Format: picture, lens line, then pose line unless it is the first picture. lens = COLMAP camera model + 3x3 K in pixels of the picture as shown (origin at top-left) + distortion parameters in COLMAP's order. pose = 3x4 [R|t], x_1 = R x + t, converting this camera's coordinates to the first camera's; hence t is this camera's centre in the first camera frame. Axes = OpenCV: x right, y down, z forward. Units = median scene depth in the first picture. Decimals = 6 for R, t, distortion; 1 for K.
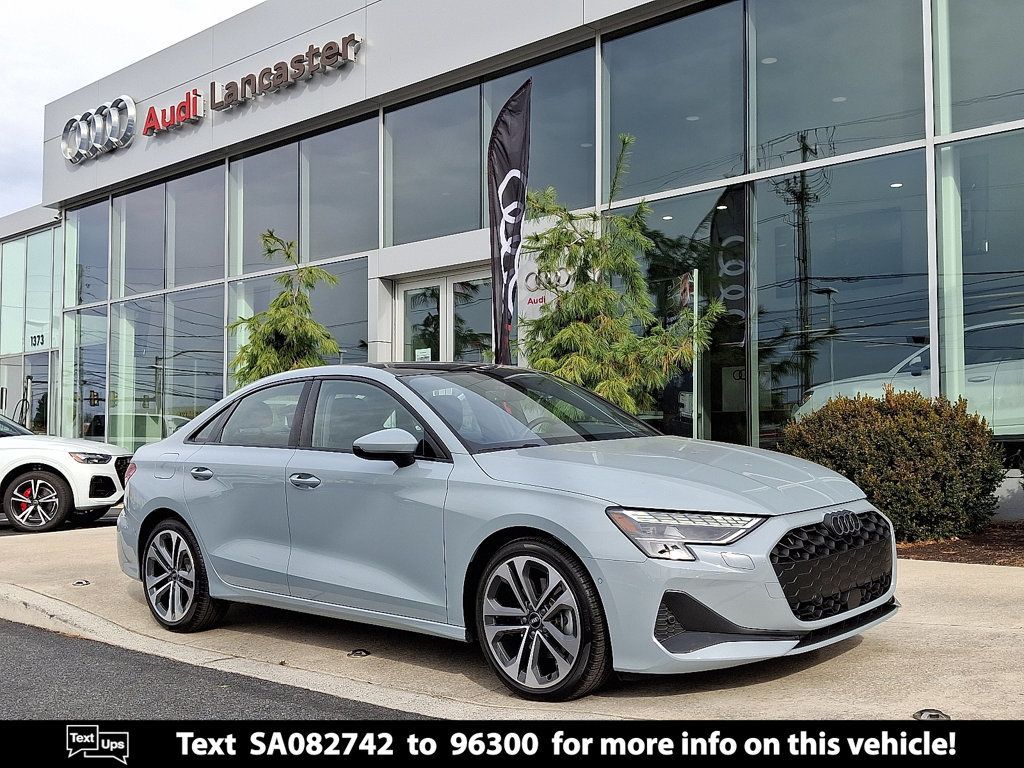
lens RADIAL K [[1091.9, 0, 512.0], [0, 1091.9, 384.0], [0, 0, 1]] dist [0.053912, -0.022720]
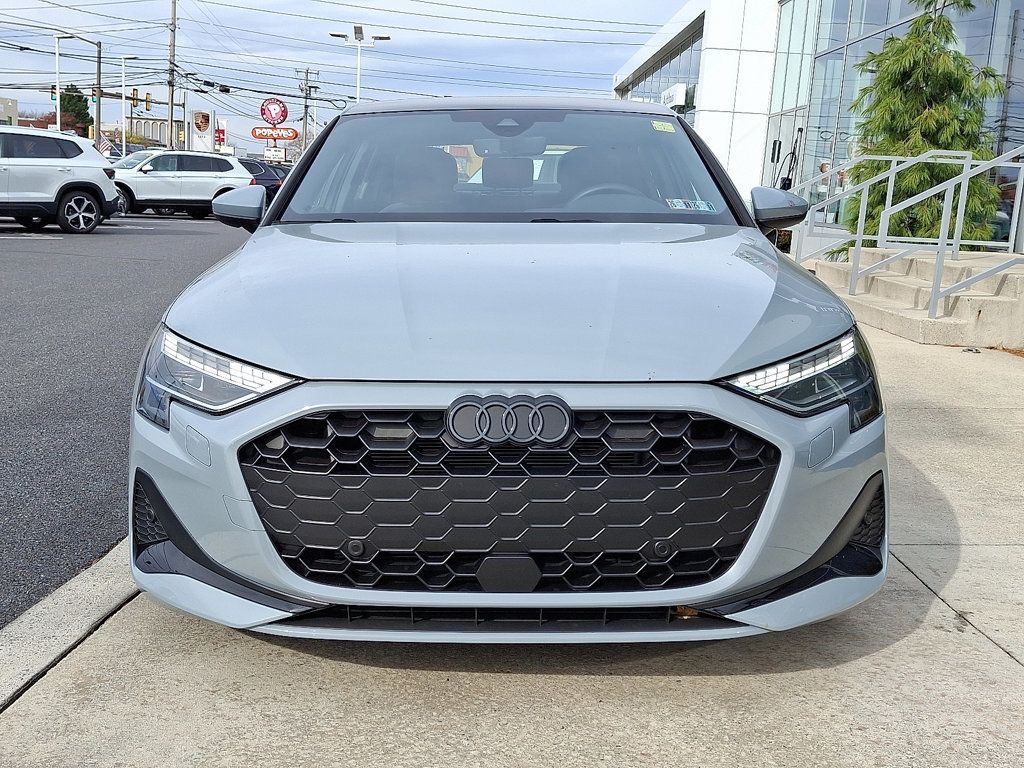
lens RADIAL K [[1091.9, 0, 512.0], [0, 1091.9, 384.0], [0, 0, 1]] dist [0.053912, -0.022720]
pose [[0.685762, 0.177281, -0.705905, 0.653143], [-0.021477, 0.974388, 0.223844, 0.002541], [0.727509, -0.138343, 0.672006, 0.691890]]
